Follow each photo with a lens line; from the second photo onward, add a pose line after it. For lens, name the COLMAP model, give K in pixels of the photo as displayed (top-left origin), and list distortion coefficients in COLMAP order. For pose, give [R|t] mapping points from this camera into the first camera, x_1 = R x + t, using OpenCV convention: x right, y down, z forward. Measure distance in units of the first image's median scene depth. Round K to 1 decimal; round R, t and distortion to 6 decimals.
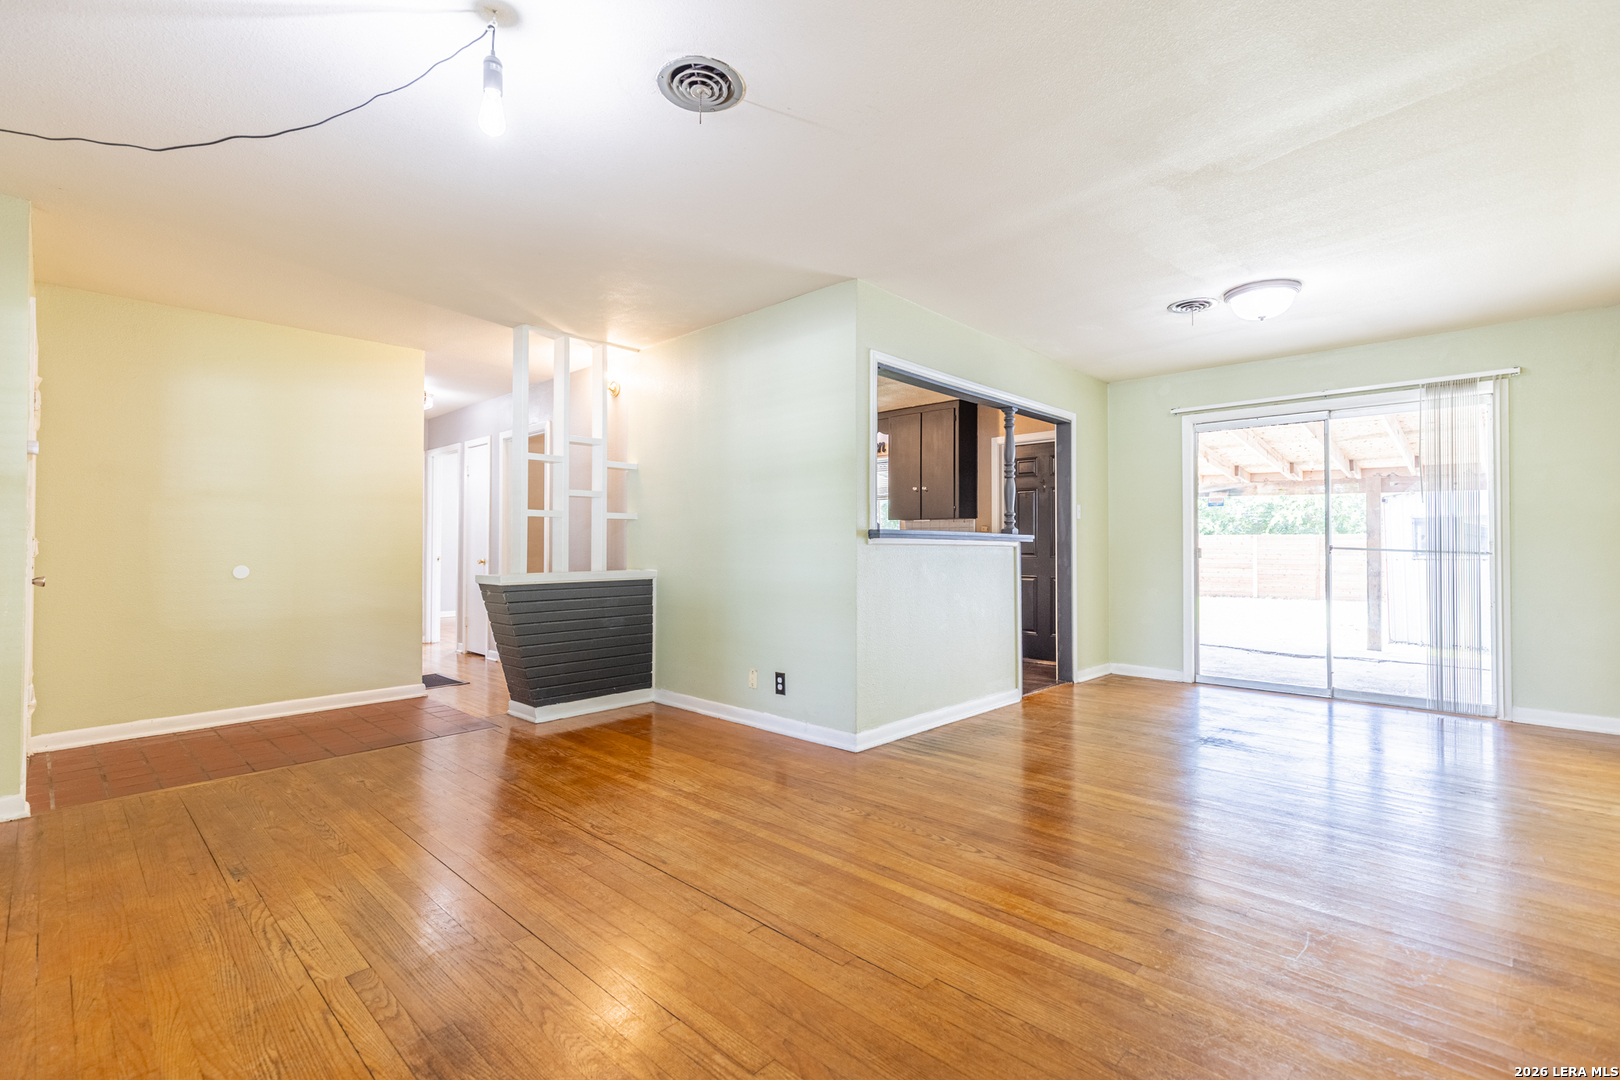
lens RADIAL K [[726.4, 0, 819.1], [0, 726.4, 539.7], [0, 0, 1]] dist [0.008735, -0.001740]
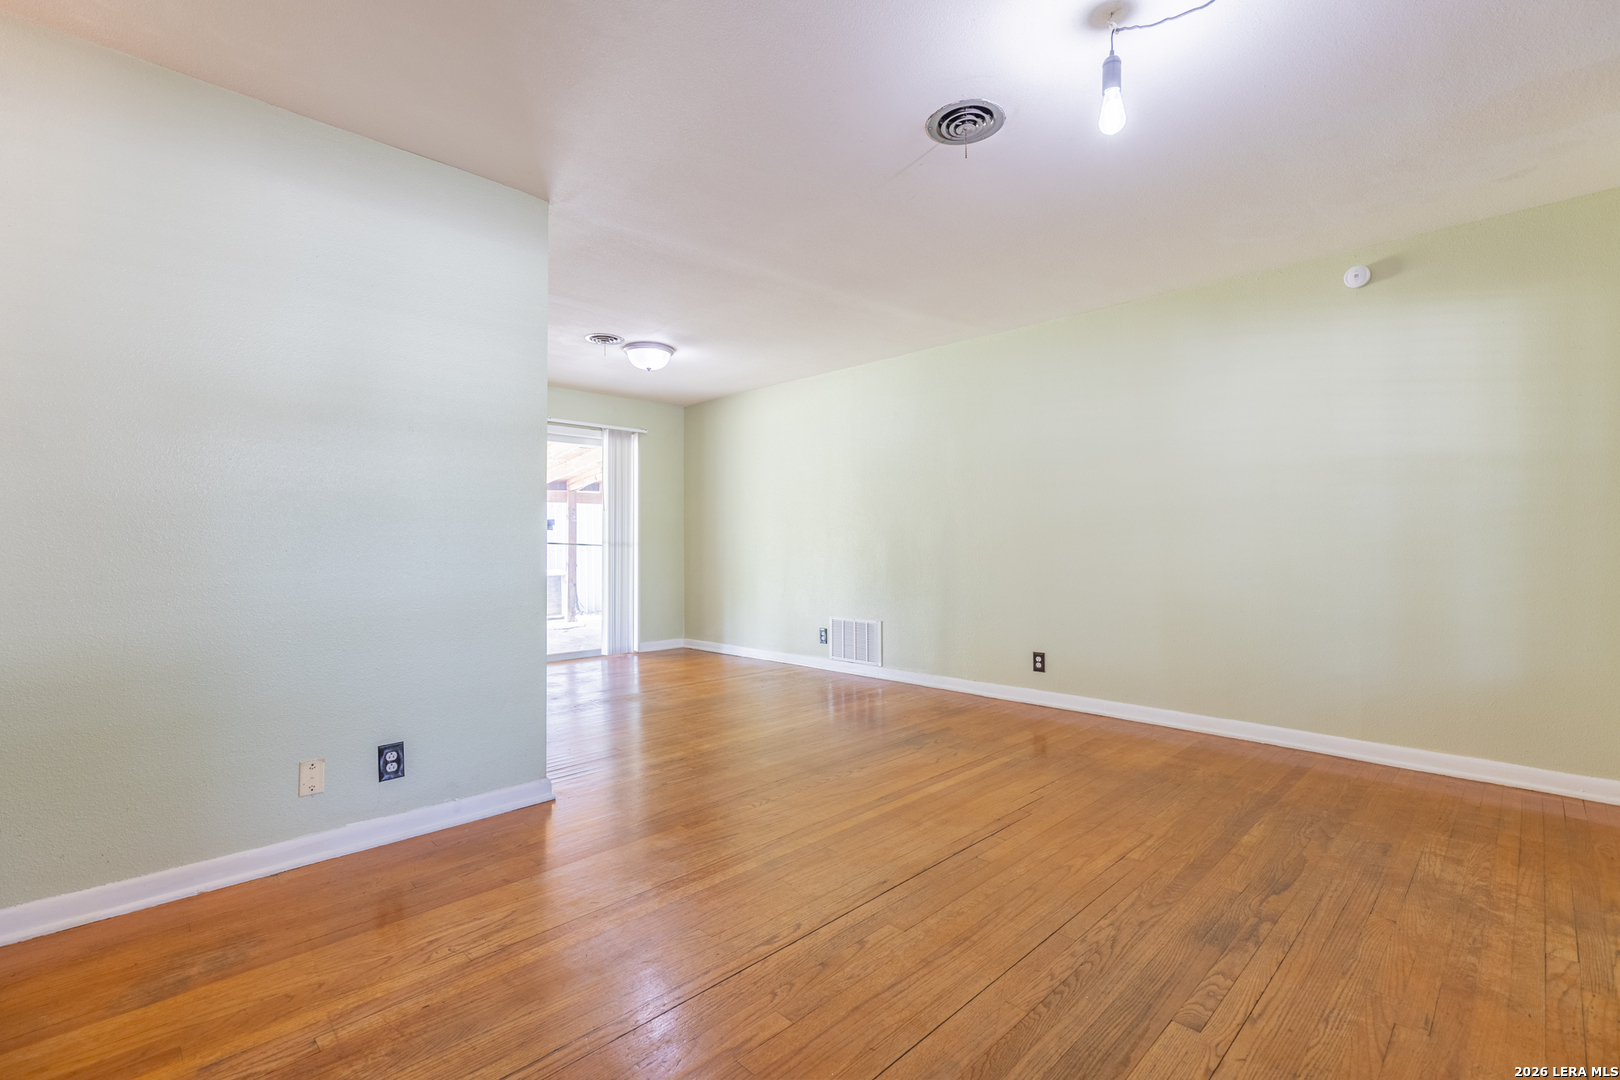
lens RADIAL K [[726.4, 0, 809.8], [0, 726.4, 536.4], [0, 0, 1]] dist [0.008735, -0.001740]
pose [[0.035014, 0.007946, 0.999355, -0.971356], [-0.005995, 0.999952, -0.007741, 0.011450], [-0.999369, -0.005720, 0.035060, 0.907312]]
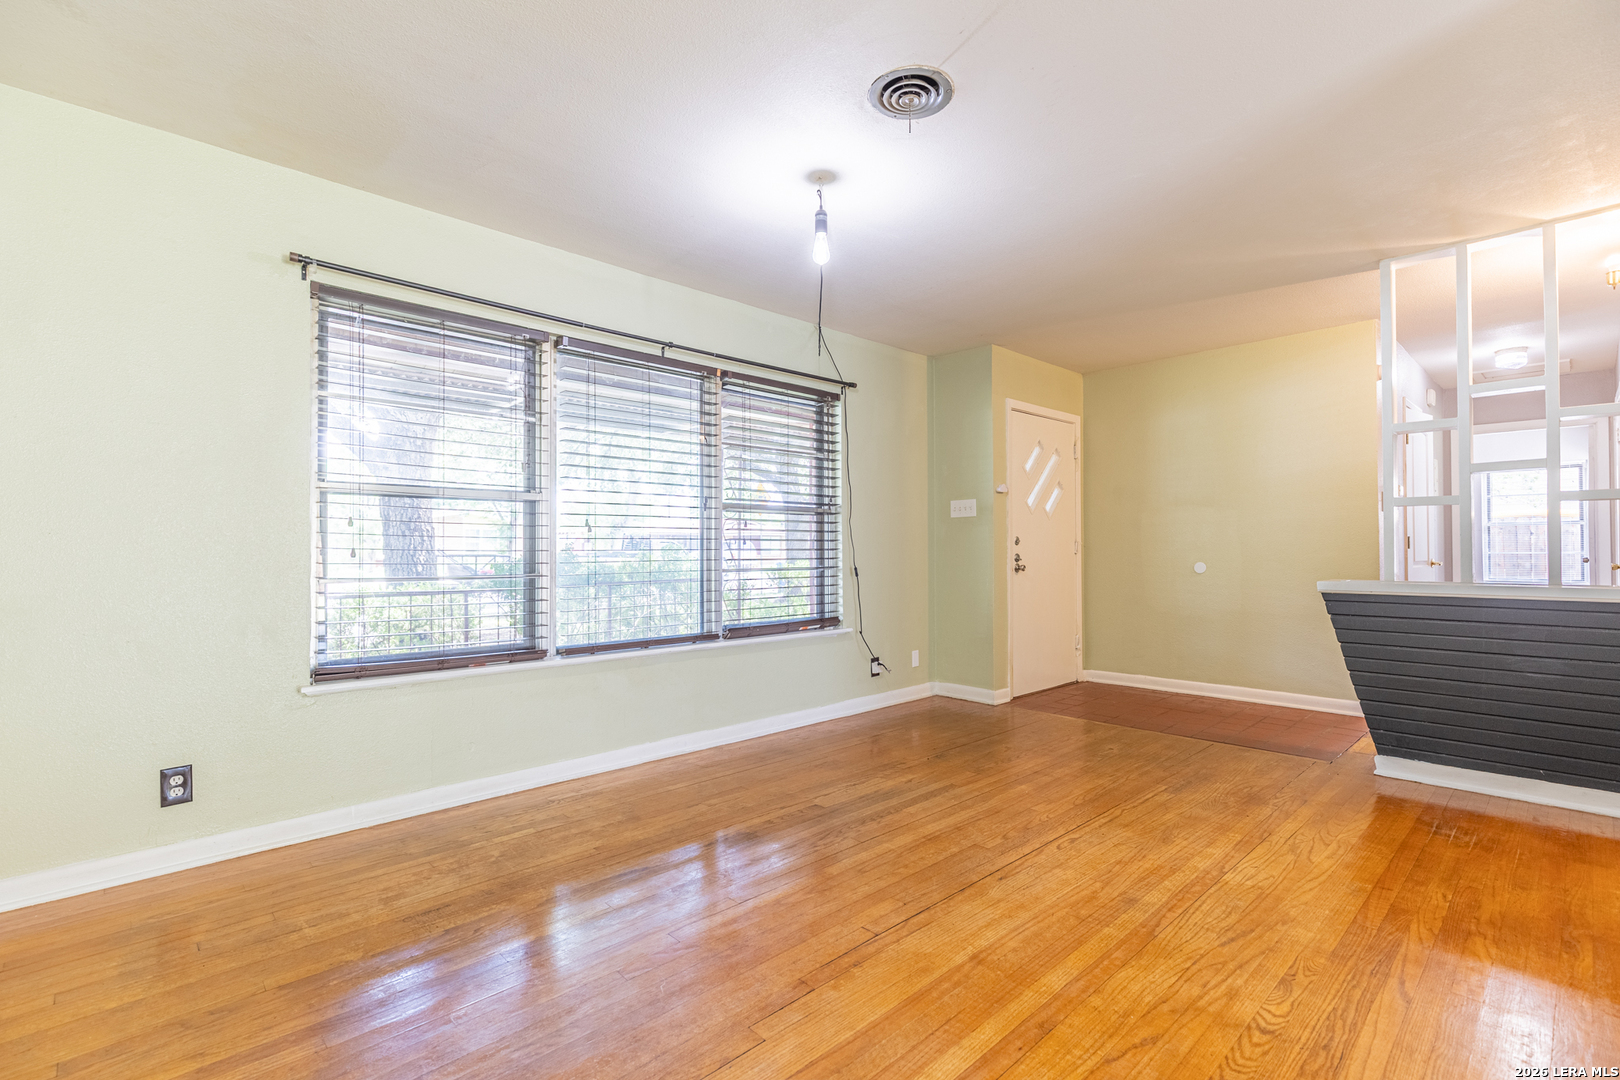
lens RADIAL K [[726.4, 0, 815.6], [0, 726.4, 542.2], [0, 0, 1]] dist [0.008735, -0.001740]
pose [[-0.054392, -0.005164, -0.998506, 0.647347], [0.013143, 0.999896, -0.005887, 0.003372], [0.998433, -0.013443, -0.054318, 0.694342]]
